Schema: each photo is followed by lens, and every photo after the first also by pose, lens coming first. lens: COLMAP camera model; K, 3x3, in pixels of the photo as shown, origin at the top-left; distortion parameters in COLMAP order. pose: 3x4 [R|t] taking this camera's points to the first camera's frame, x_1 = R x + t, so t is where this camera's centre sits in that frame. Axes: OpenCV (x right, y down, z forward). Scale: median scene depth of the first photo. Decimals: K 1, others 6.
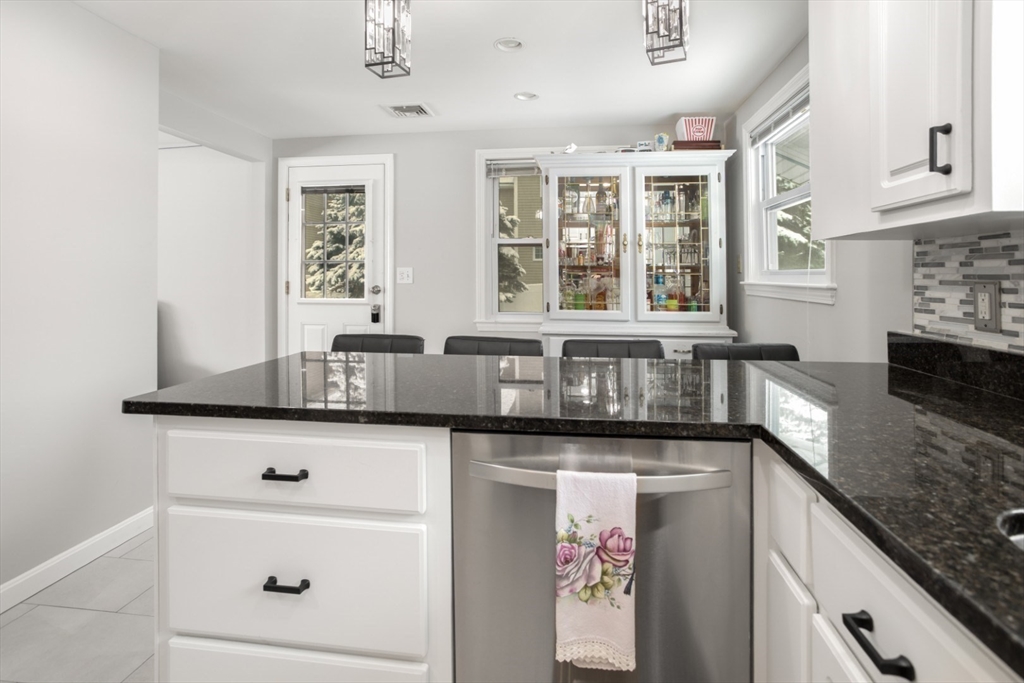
lens RADIAL K [[514.3, 0, 516.4], [0, 514.3, 266.3], [0, 0, 1]] dist [-0.043873, 0.025857]
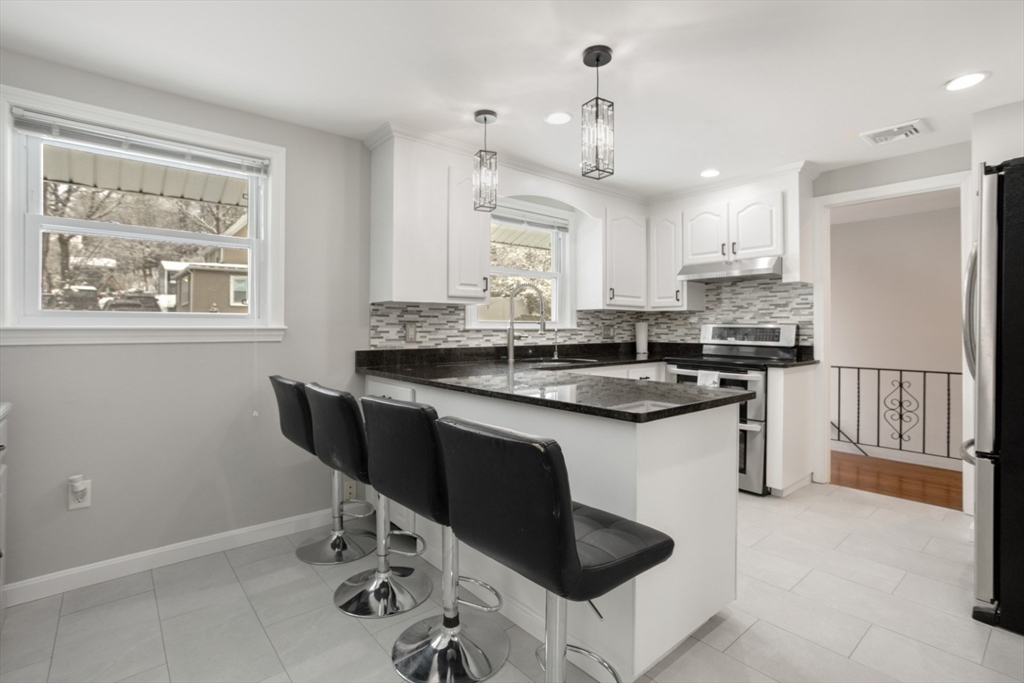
lens RADIAL K [[485.2, 0, 513.7], [0, 485.2, 324.7], [0, 0, 1]] dist [-0.032999, 0.000335]
pose [[-0.731999, 0.003265, 0.681297, -0.995627], [-0.014015, 0.999705, -0.019849, 0.068966], [-0.681161, -0.024078, -0.731737, 2.143493]]
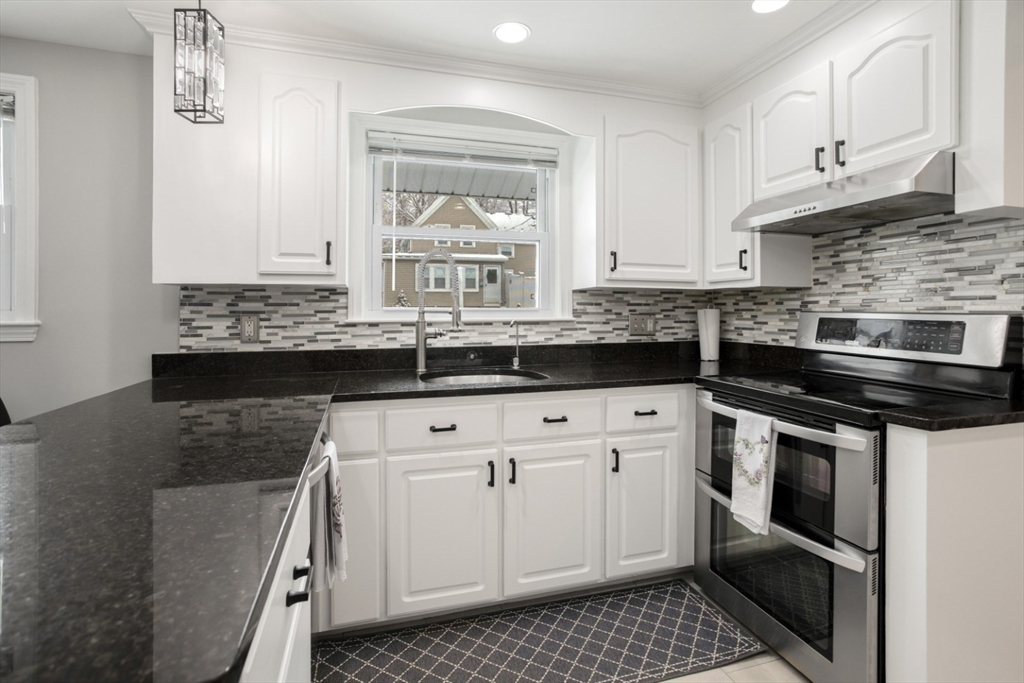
lens RADIAL K [[493.6, 0, 513.3], [0, 493.6, 310.3], [0, 0, 1]] dist [-0.033781, 0.021085]
pose [[-0.403471, 0.001589, 0.914991, -0.899479], [-0.014756, 0.999857, -0.008243, 0.012921], [-0.914873, -0.016827, -0.403390, 0.739086]]
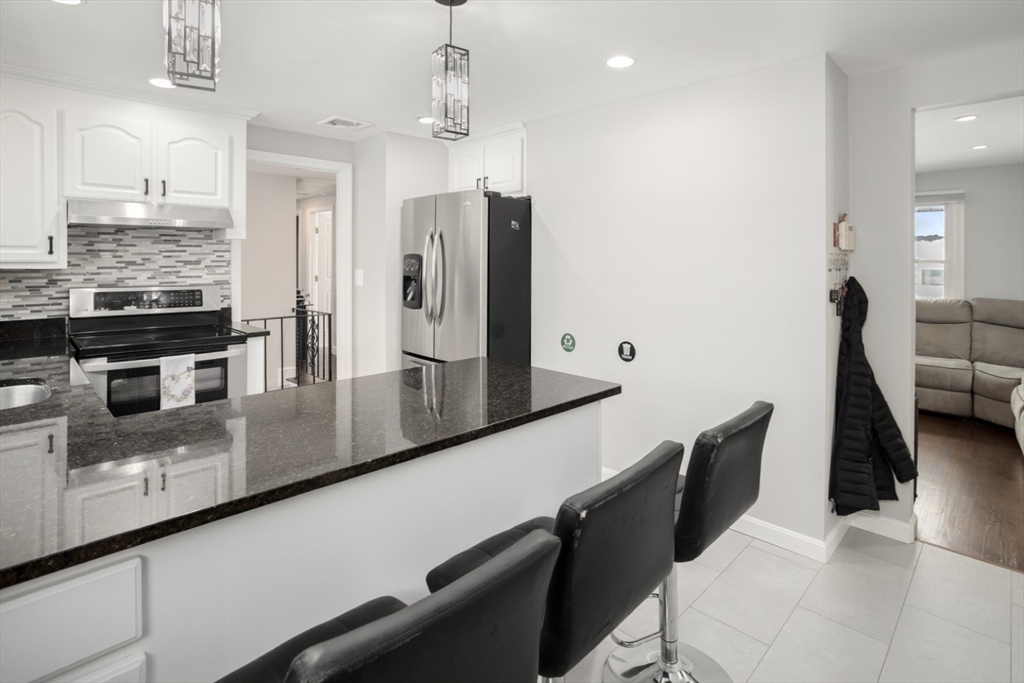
lens RADIAL K [[516.4, 0, 516.1], [0, 516.4, 257.1], [0, 0, 1]] dist [0.000930, 0.000452]
pose [[-0.616757, -0.003273, -0.787147, 0.629474], [0.012365, 0.999828, -0.013846, -0.079172], [0.787056, -0.018272, -0.616611, 1.877021]]
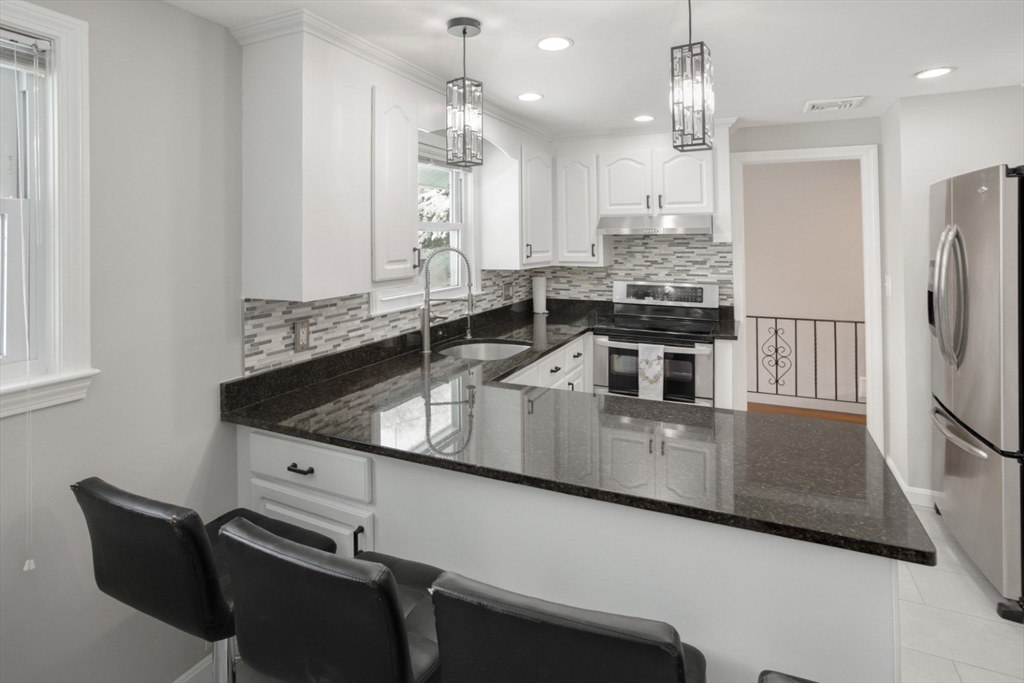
lens RADIAL K [[532.4, 0, 509.5], [0, 532.4, 223.3], [0, 0, 1]] dist [-0.024906, 0.000894]
pose [[-0.950532, 0.014379, 0.310294, -0.222760], [0.000852, 0.999045, -0.043688, -0.186048], [-0.310626, -0.041263, -0.949636, 2.136633]]
